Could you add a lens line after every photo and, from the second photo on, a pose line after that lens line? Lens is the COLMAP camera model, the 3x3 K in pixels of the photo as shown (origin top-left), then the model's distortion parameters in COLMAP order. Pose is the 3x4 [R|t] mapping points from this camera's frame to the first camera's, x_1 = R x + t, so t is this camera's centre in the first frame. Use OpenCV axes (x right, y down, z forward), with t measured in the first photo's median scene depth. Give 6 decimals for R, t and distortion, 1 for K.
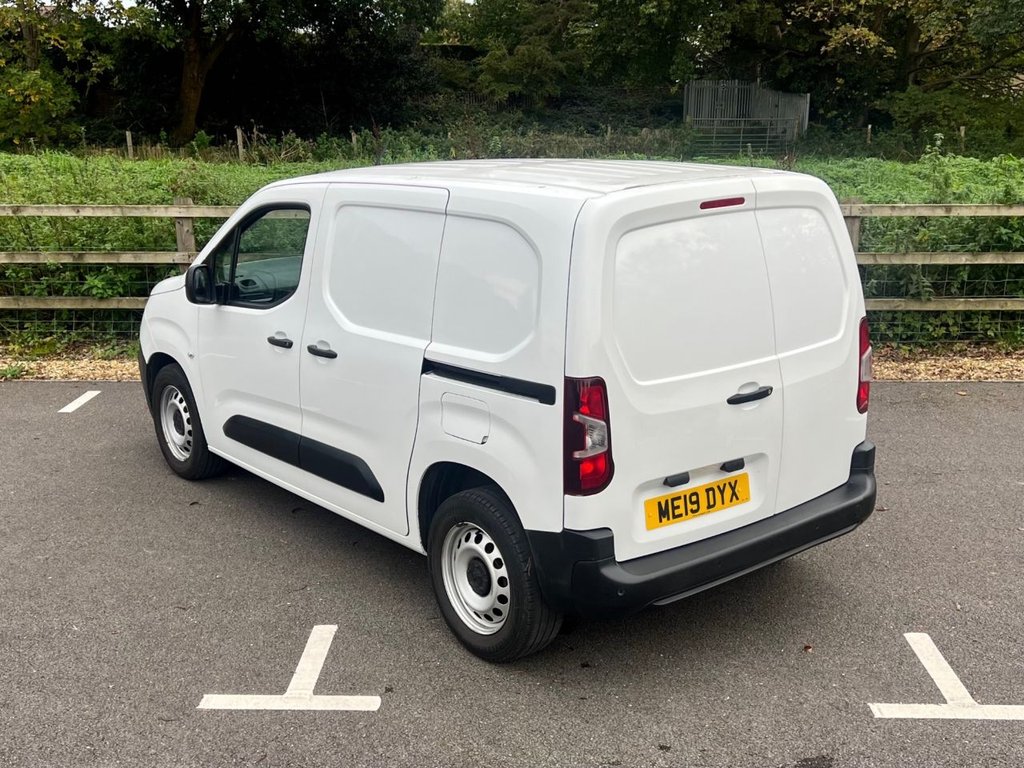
lens RADIAL K [[1183.3, 0, 500.1], [0, 1183.3, 404.8], [0, 0, 1]] dist [0.051685, -0.076621]
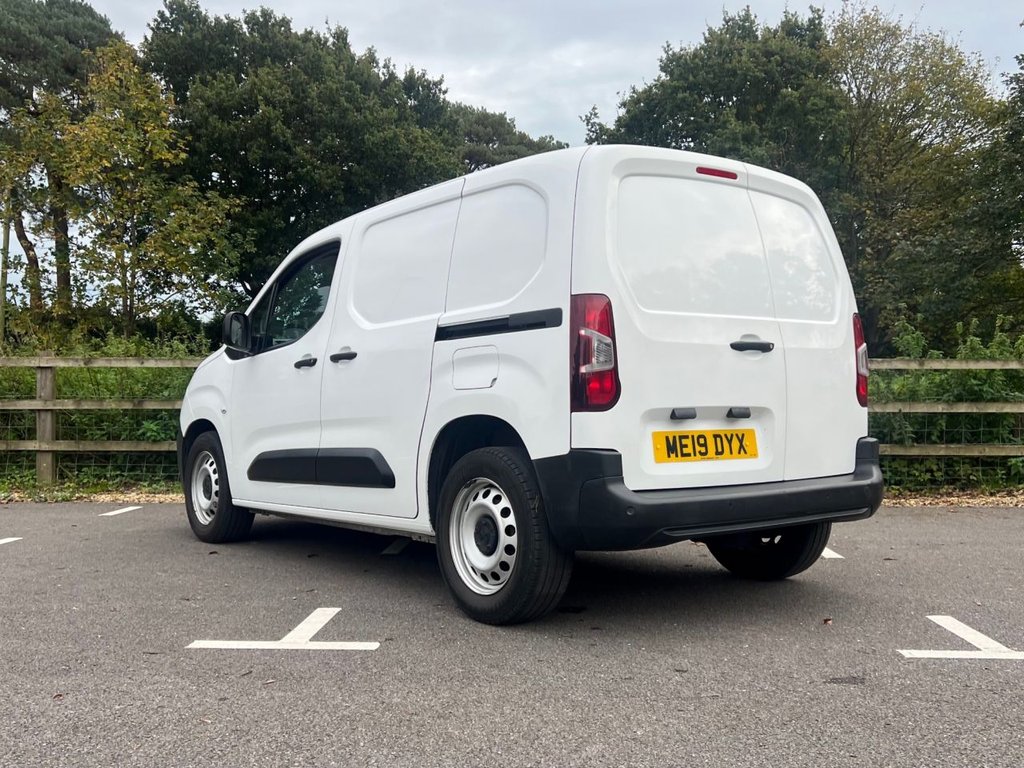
lens RADIAL K [[1038.4, 0, 512.0], [0, 1038.4, 384.0], [0, 0, 1]] dist [0.028117, -0.008872]
pose [[0.999894, 0.006780, -0.012914, 0.013807], [-0.010213, 0.957586, -0.287965, 0.275322], [0.010414, 0.288066, 0.957554, 0.138705]]
